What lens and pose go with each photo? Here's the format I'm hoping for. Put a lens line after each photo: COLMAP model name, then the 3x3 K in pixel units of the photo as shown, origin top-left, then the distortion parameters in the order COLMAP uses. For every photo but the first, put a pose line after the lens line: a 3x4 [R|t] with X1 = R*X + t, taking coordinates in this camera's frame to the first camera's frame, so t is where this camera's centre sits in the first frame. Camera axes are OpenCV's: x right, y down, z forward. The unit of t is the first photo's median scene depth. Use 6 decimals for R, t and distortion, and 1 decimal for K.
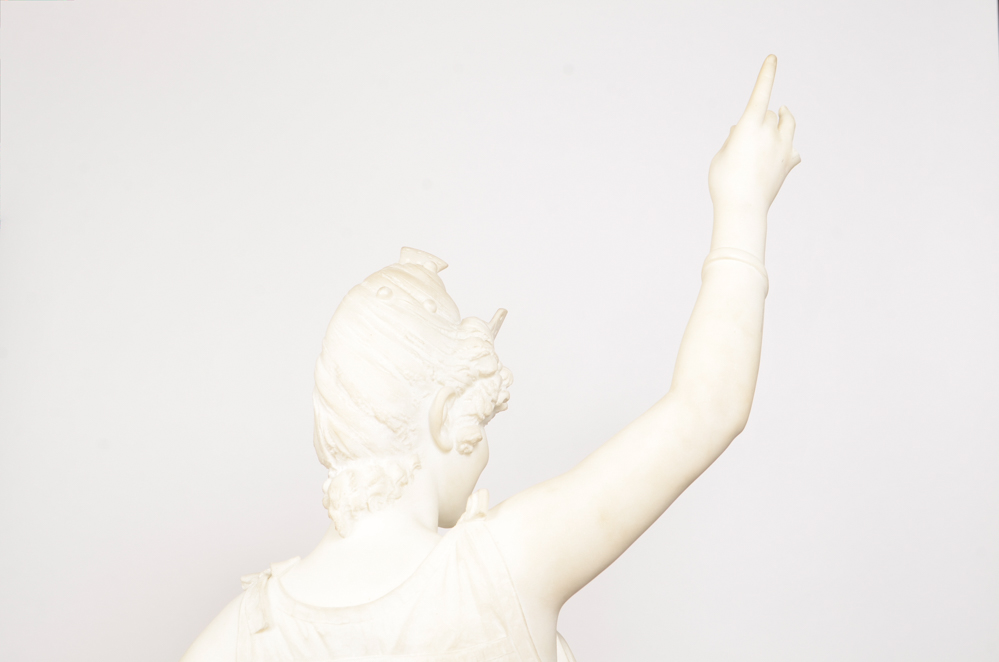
lens RADIAL K [[1286.8, 0, 500.0], [0, 1286.8, 330.7], [0, 0, 1]] dist [0.005838, 0.002636]
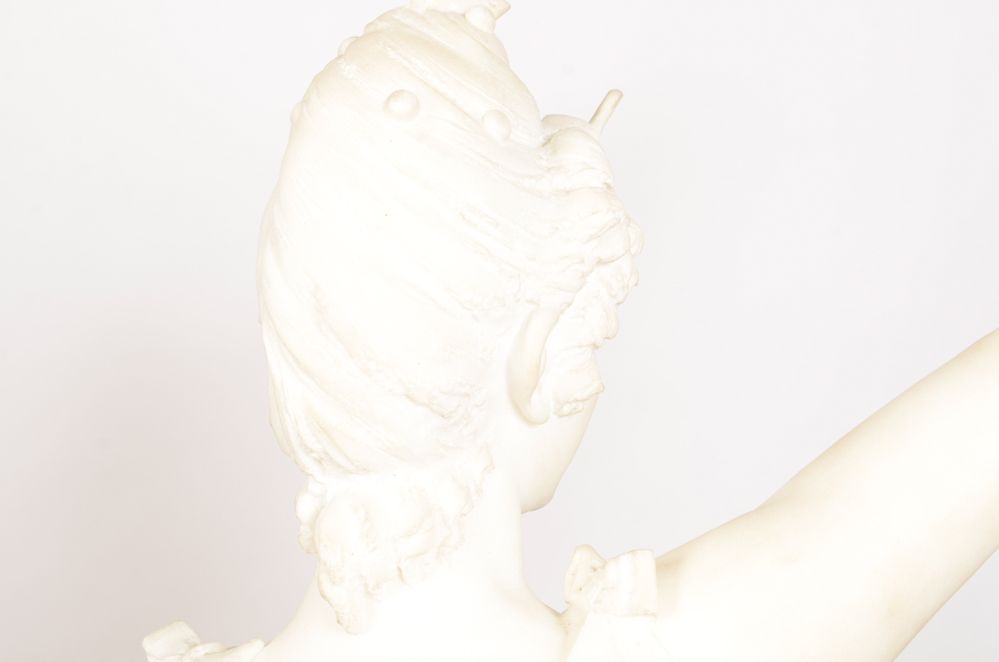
lens RADIAL K [[1325.3, 0, 498.6], [0, 1325.3, 332.0], [0, 0, 1]] dist [-0.009073, -0.011075]
pose [[0.992870, -0.040062, 0.112265, -0.115532], [-0.004771, 0.927715, 0.373260, -0.134797], [-0.119103, -0.371134, 0.920909, 0.549151]]
